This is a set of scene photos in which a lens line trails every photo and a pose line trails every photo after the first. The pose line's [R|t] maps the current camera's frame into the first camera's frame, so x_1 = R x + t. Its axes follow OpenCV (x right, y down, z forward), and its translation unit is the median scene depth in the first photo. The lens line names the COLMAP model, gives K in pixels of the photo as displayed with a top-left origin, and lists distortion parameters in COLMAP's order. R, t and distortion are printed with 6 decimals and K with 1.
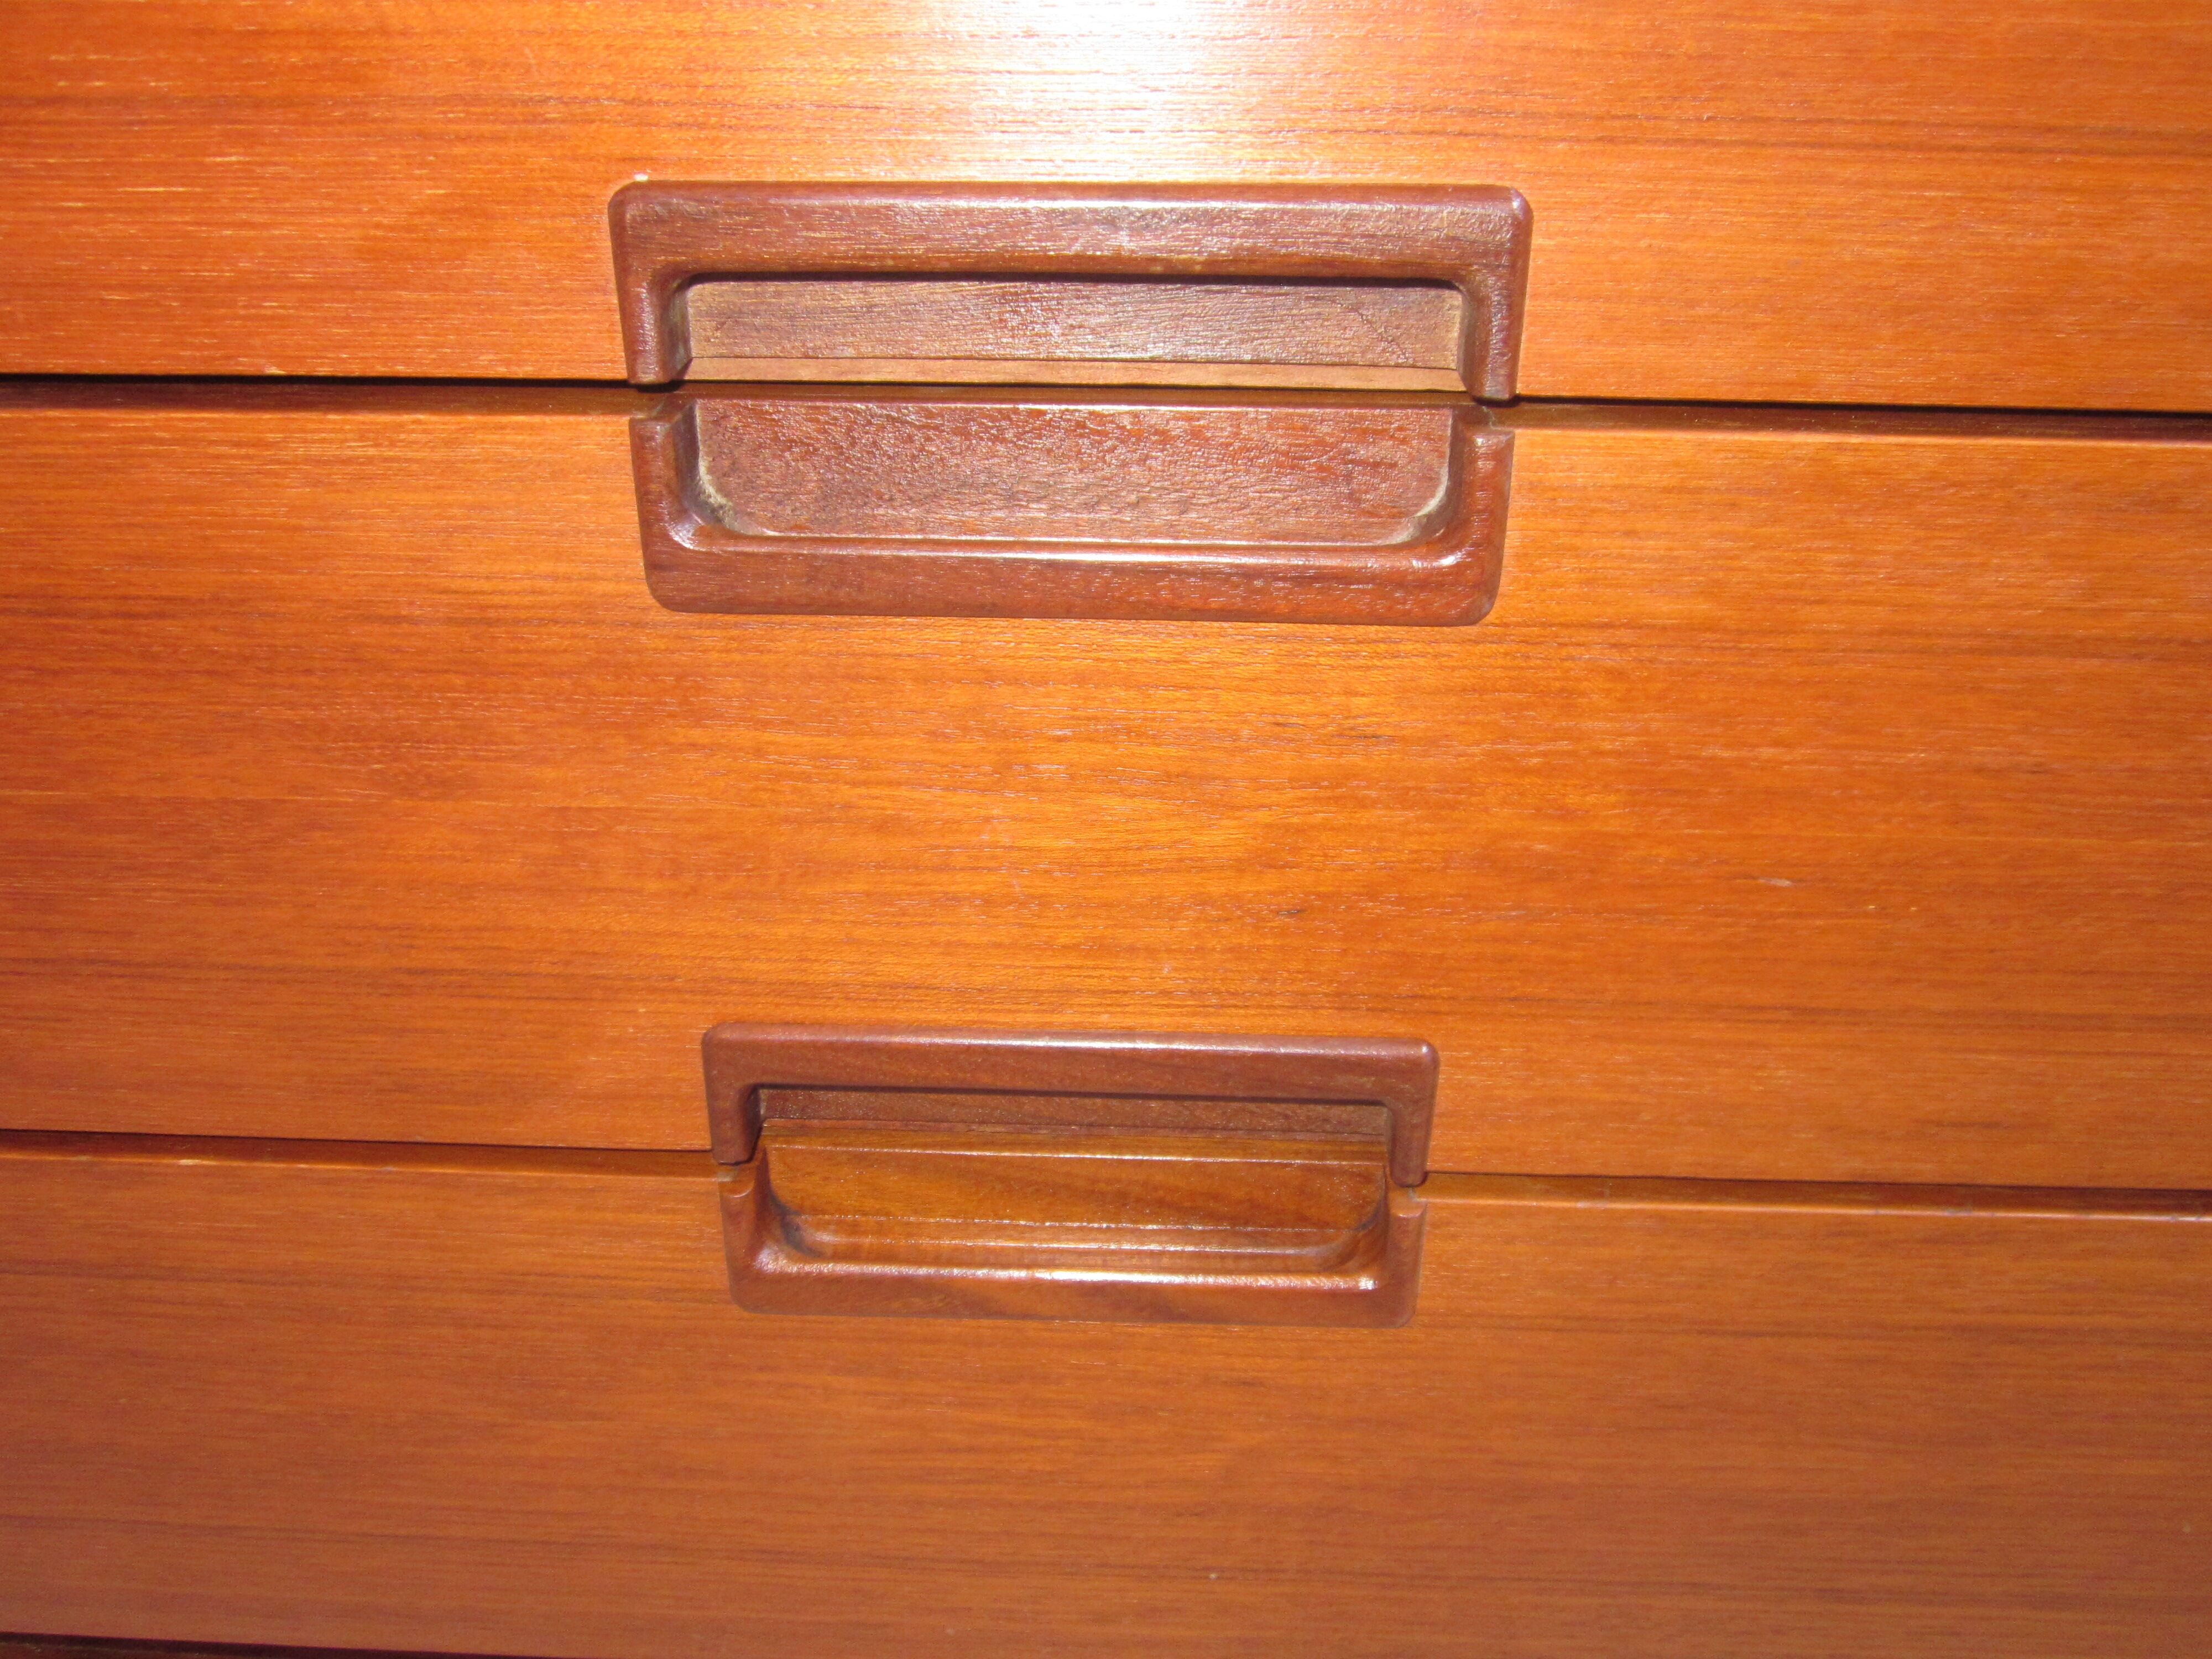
lens RADIAL K [[1854.4, 0, 1106.1], [0, 1854.4, 833.0], [0, 0, 1]] dist [-0.029069, 0.000677]
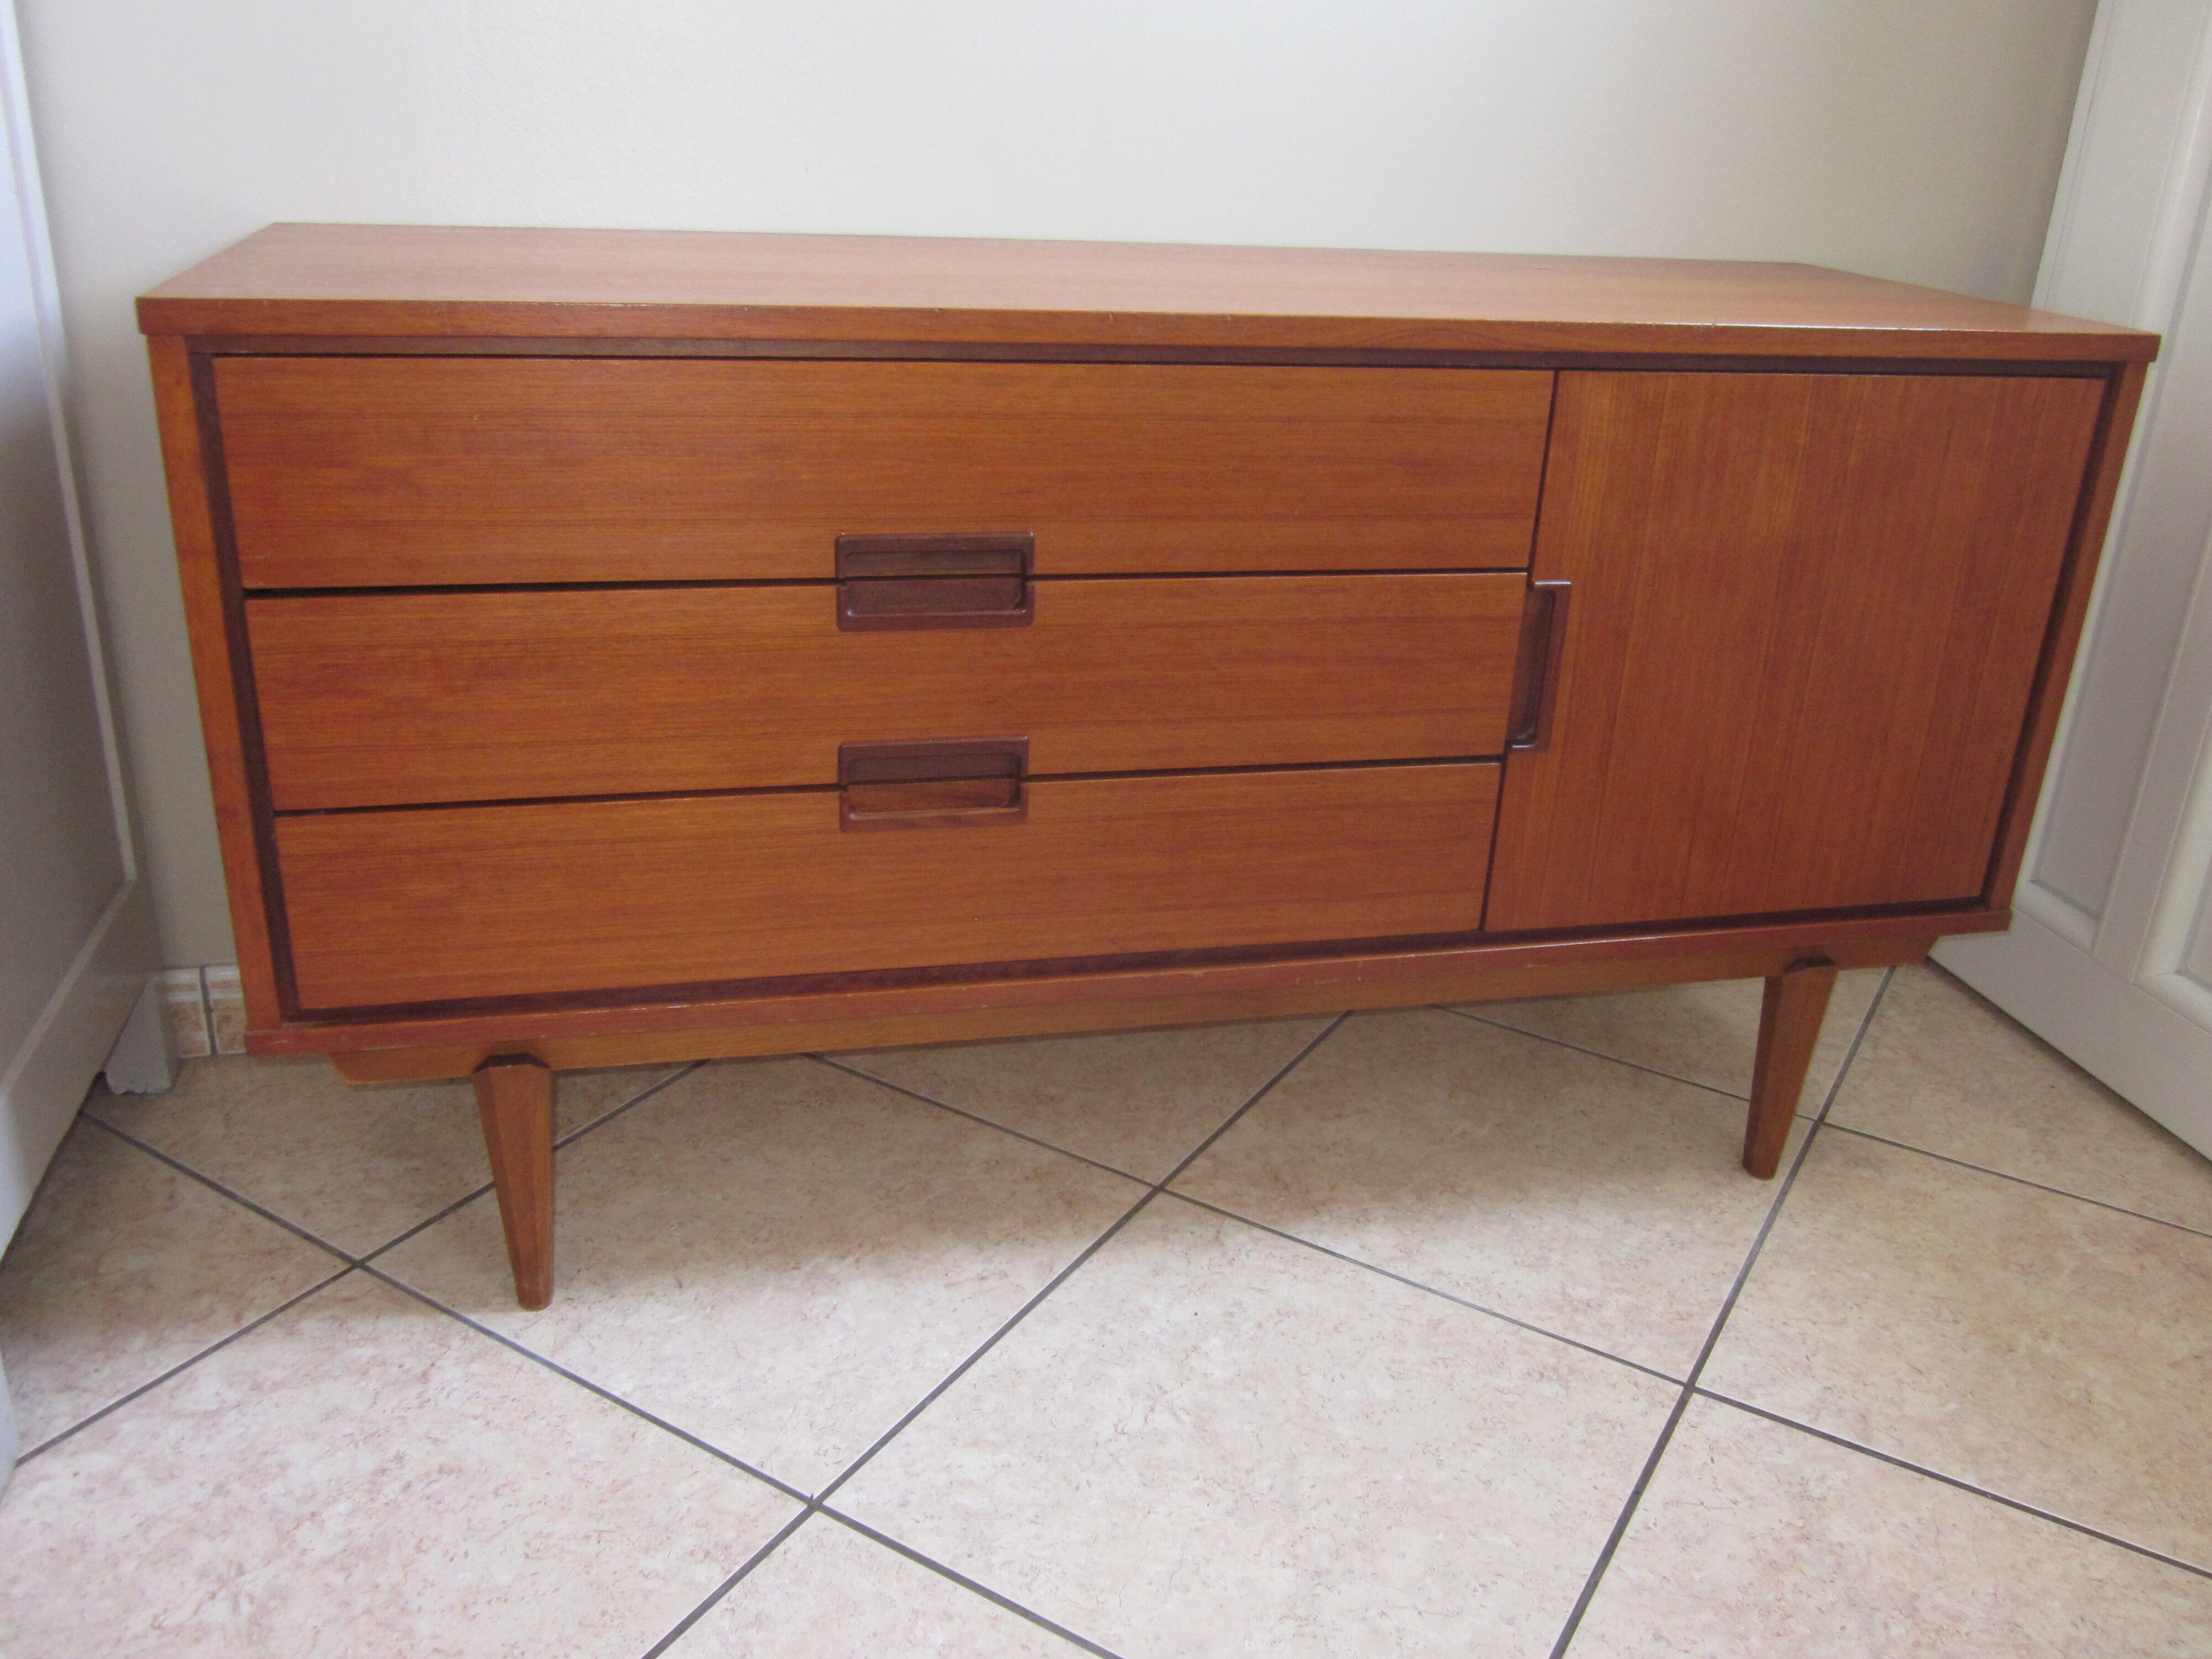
lens RADIAL K [[1854.4, 0, 1115.8], [0, 1854.4, 827.0], [0, 0, 1]] dist [-0.029069, 0.000677]
pose [[0.959546, -0.071944, 0.272205, -0.733320], [0.095827, 0.992533, -0.075472, 0.624032], [-0.264742, 0.098504, 0.959275, -2.821804]]
